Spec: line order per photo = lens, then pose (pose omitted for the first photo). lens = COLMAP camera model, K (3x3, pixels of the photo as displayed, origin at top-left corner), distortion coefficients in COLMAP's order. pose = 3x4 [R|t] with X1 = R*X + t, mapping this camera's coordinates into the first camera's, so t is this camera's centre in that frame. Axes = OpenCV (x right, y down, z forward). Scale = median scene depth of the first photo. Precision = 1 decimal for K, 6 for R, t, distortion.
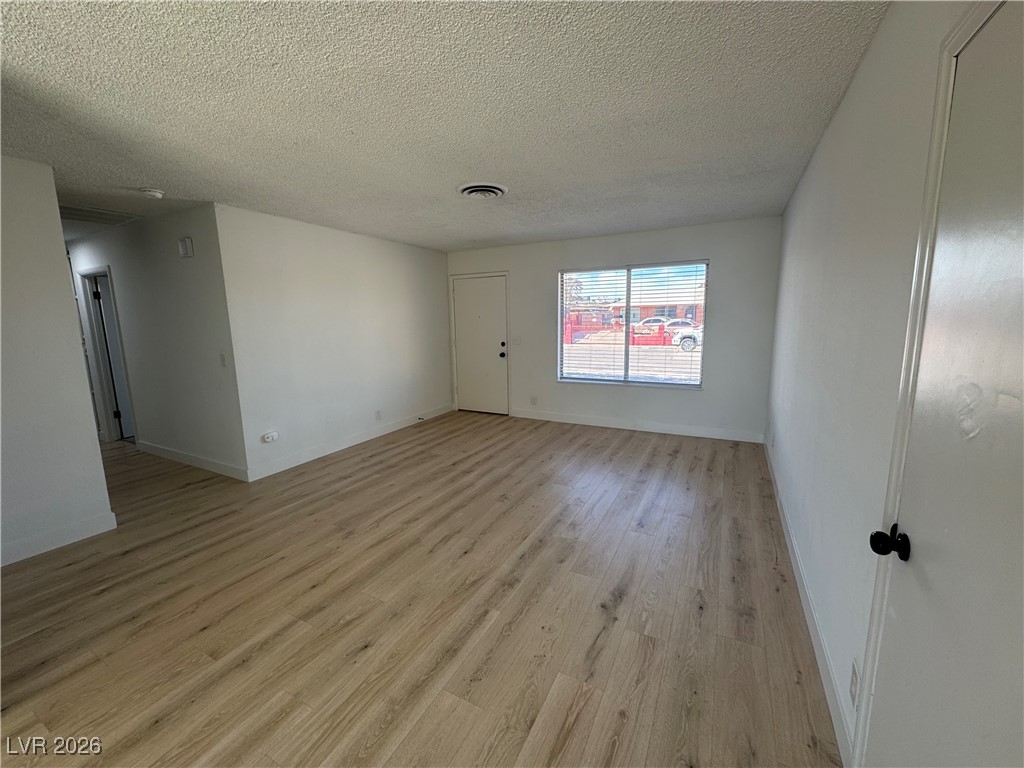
lens RADIAL K [[409.4, 0, 512.0], [0, 409.4, 384.0], [0, 0, 1]] dist [-0.003619, -0.001077]
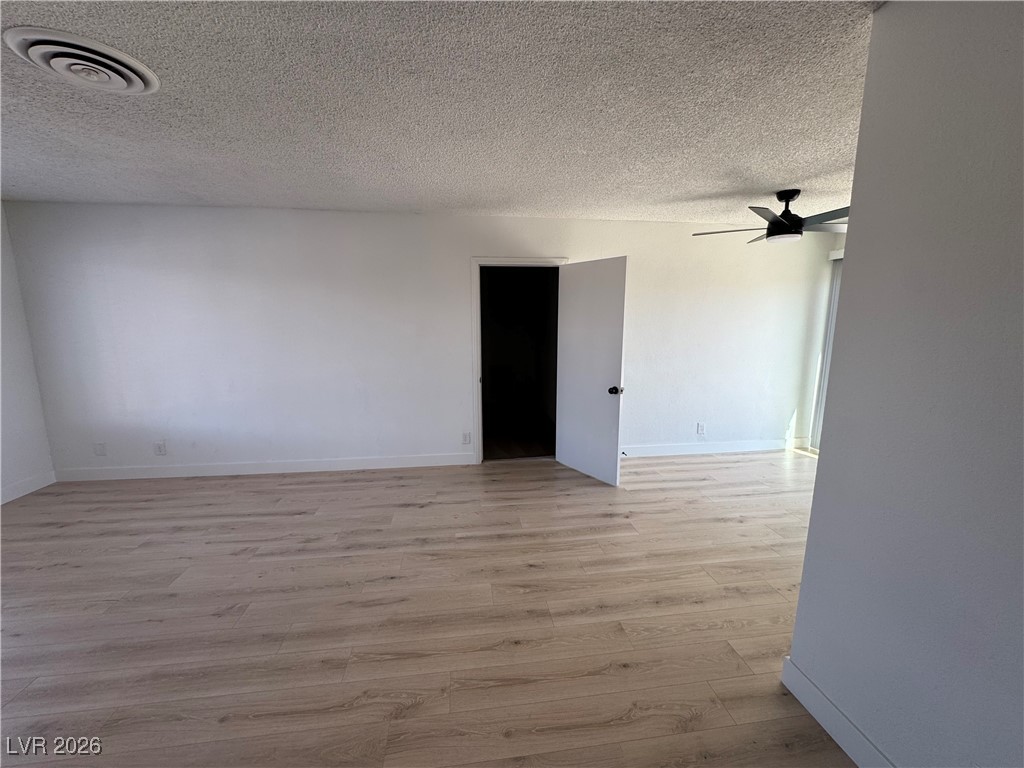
lens RADIAL K [[409.4, 0, 512.0], [0, 409.4, 384.0], [0, 0, 1]] dist [-0.003619, -0.001077]
pose [[-0.575937, -0.117442, 0.809014, -0.890823], [0.138030, 0.961448, 0.237834, -0.180218], [-0.805757, 0.248645, -0.537523, 1.074583]]
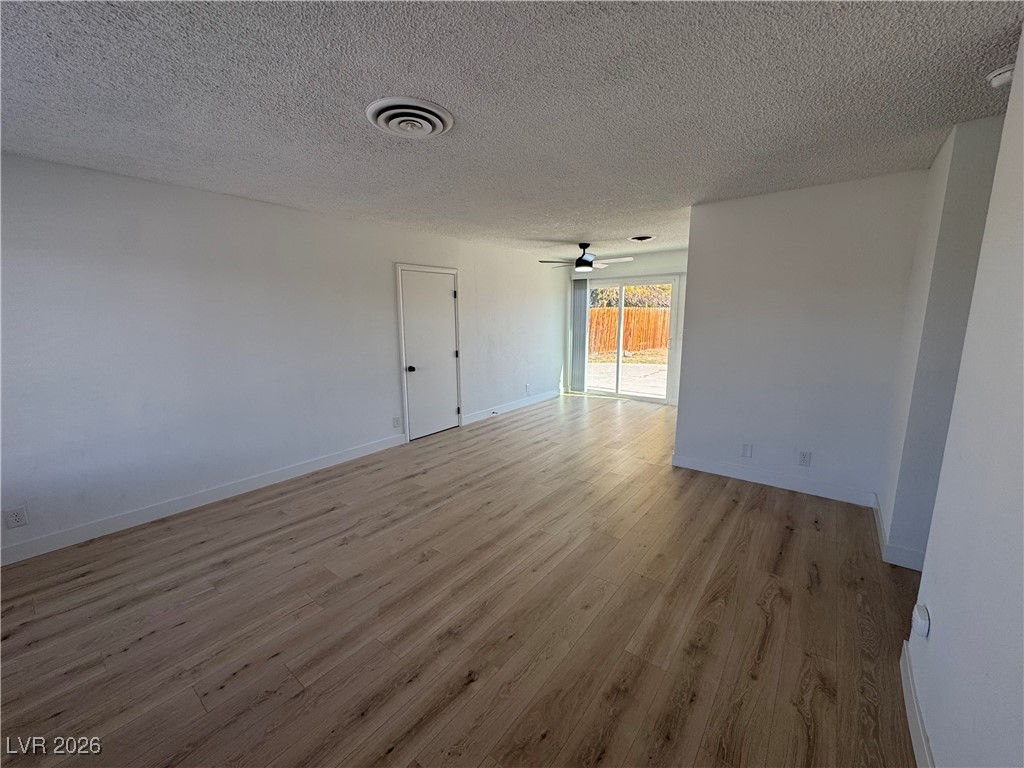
lens RADIAL K [[409.4, 0, 512.0], [0, 409.4, 384.0], [0, 0, 1]] dist [-0.003619, -0.001077]
pose [[-0.984097, -0.007570, 0.177468, -0.377804], [0.050372, 0.946186, 0.319681, -0.323456], [-0.170338, 0.323536, -0.930757, 1.898680]]
